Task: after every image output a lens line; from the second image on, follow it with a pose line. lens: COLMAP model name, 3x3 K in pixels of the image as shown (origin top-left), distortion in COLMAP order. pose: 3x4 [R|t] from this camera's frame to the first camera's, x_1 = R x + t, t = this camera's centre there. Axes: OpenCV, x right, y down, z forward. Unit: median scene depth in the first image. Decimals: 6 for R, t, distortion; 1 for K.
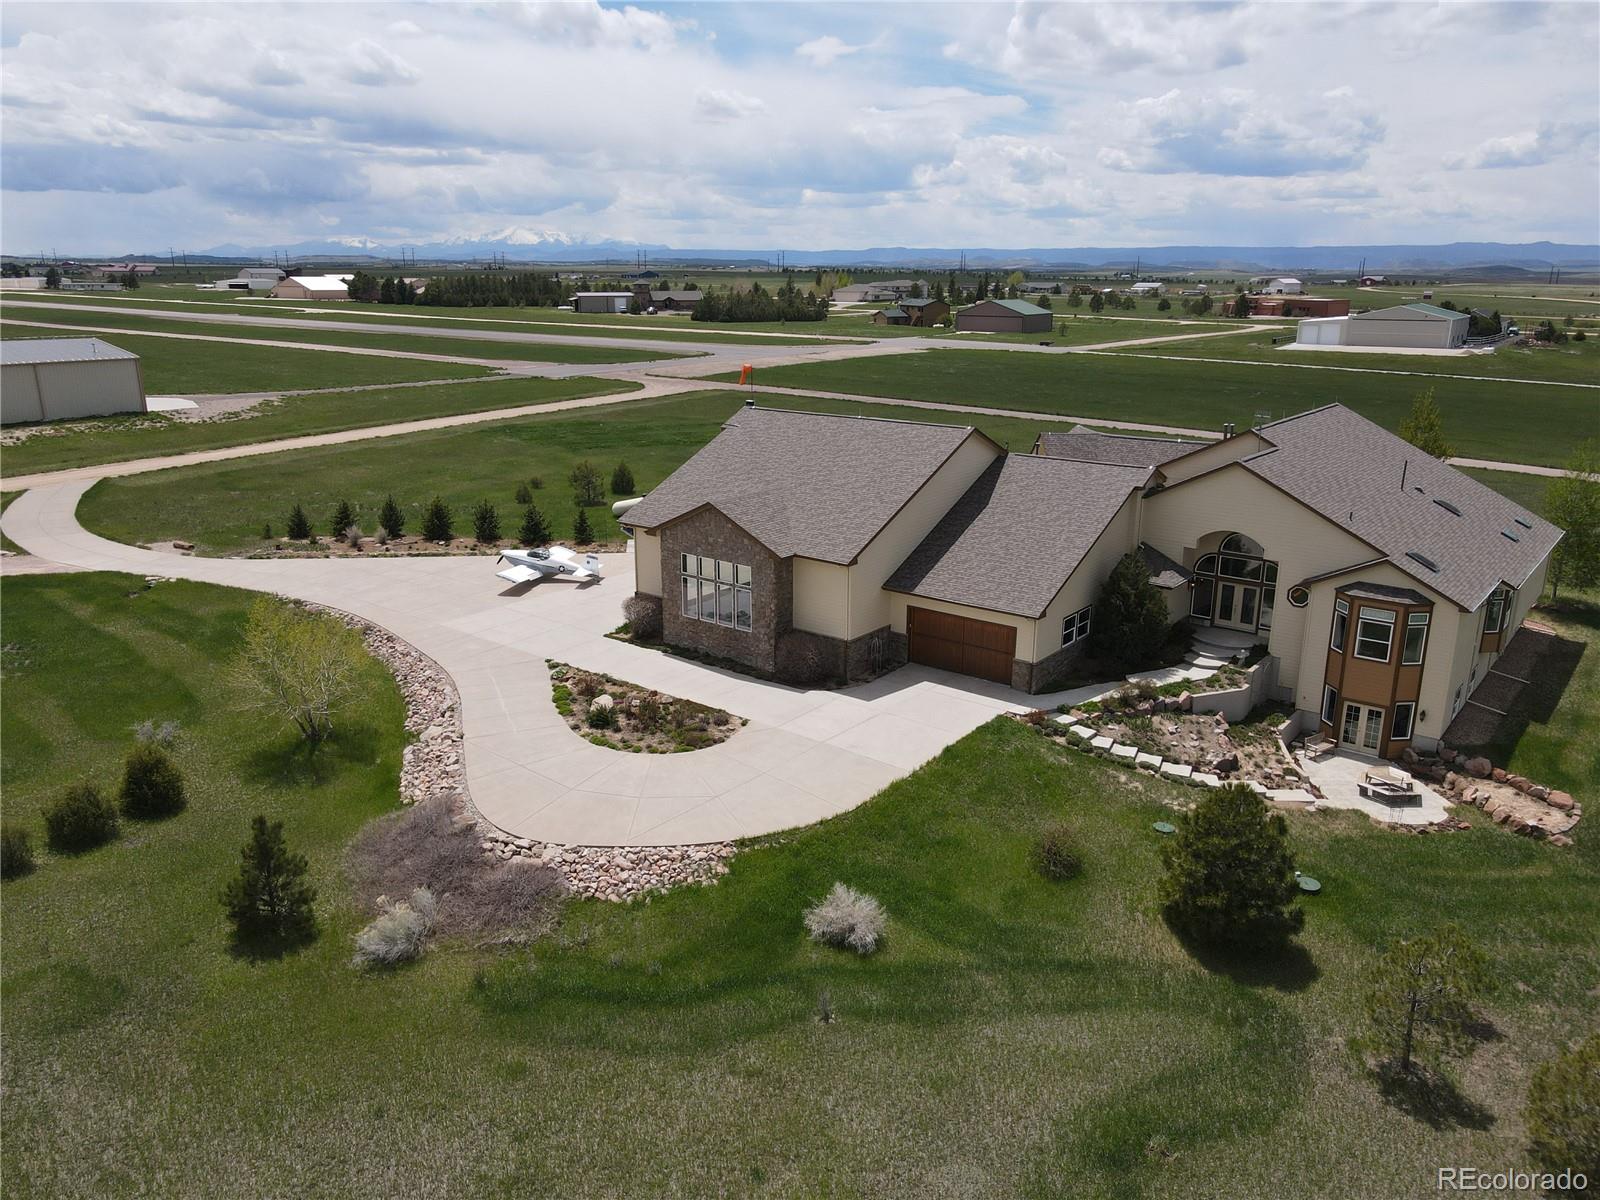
lens RADIAL K [[1139.5, 0, 800.0], [0, 1139.5, 600.0], [0, 0, 1]] dist [-0.003125, 0.000133]
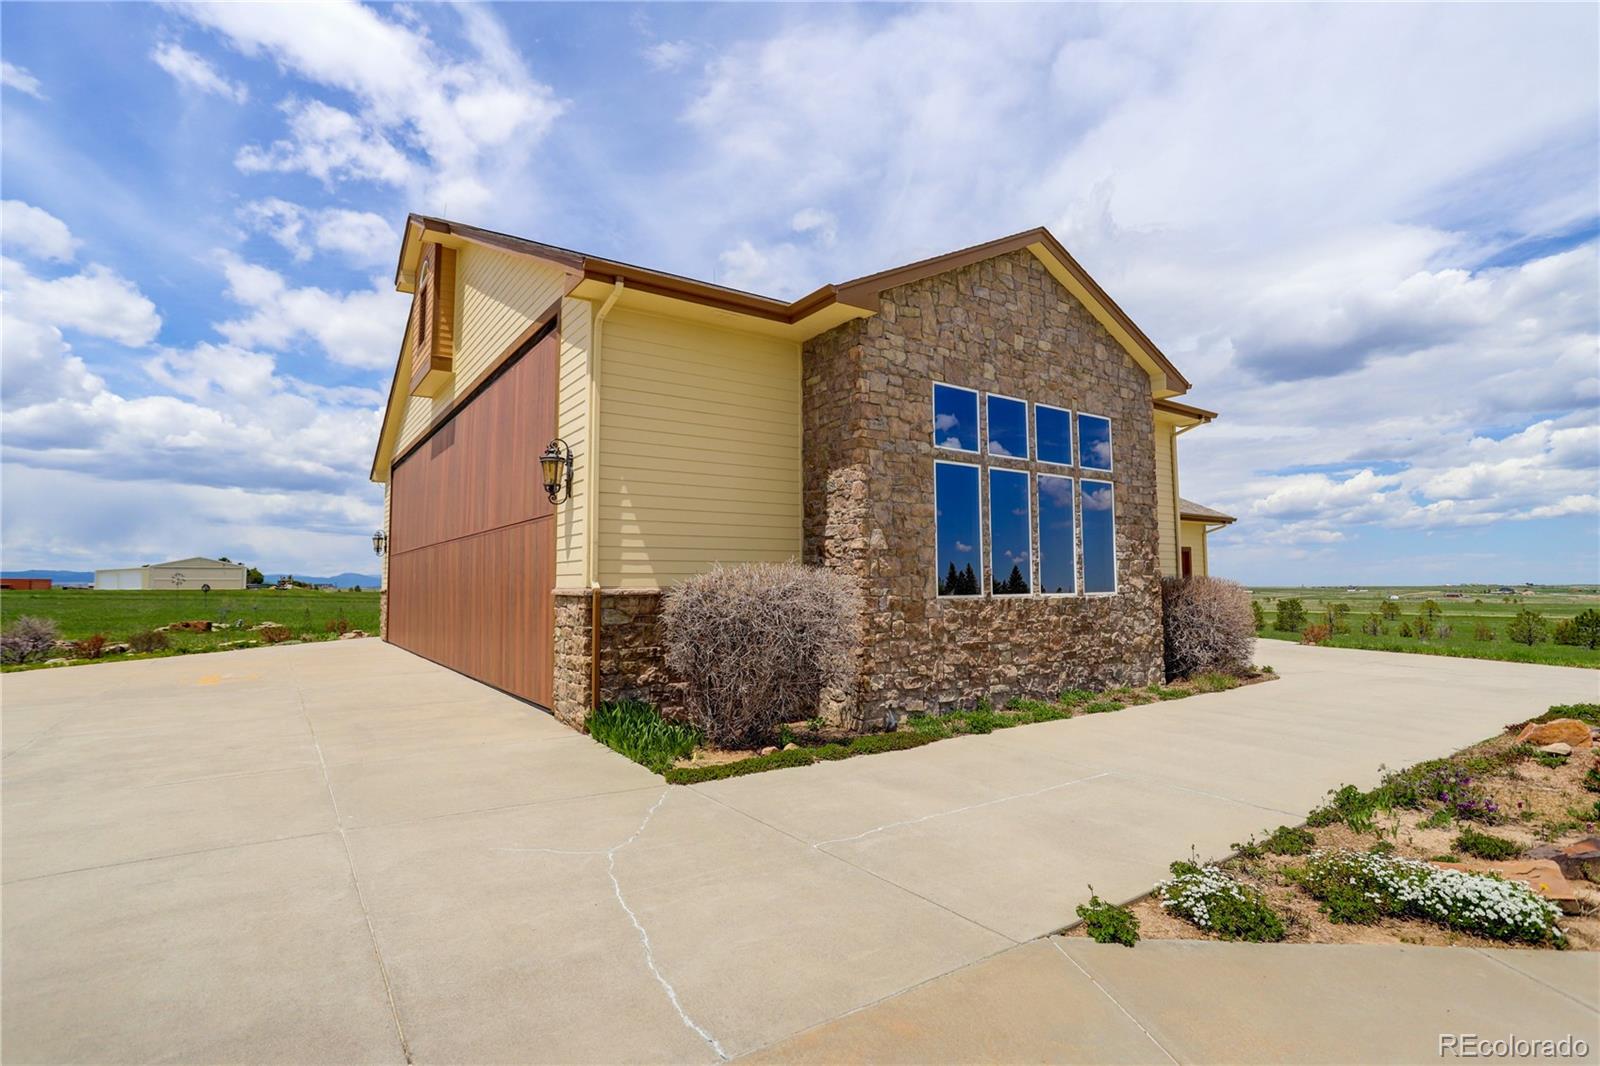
lens RADIAL K [[783.5, 0, 795.9], [0, 783.5, 523.4], [0, 0, 1]] dist [-0.057547, 0.037520]
pose [[0.288170, 0.076370, 0.954529, -0.311324], [0.272046, 0.949212, -0.158074, 0.017102], [-0.918123, 0.305228, 0.252758, 1.002884]]
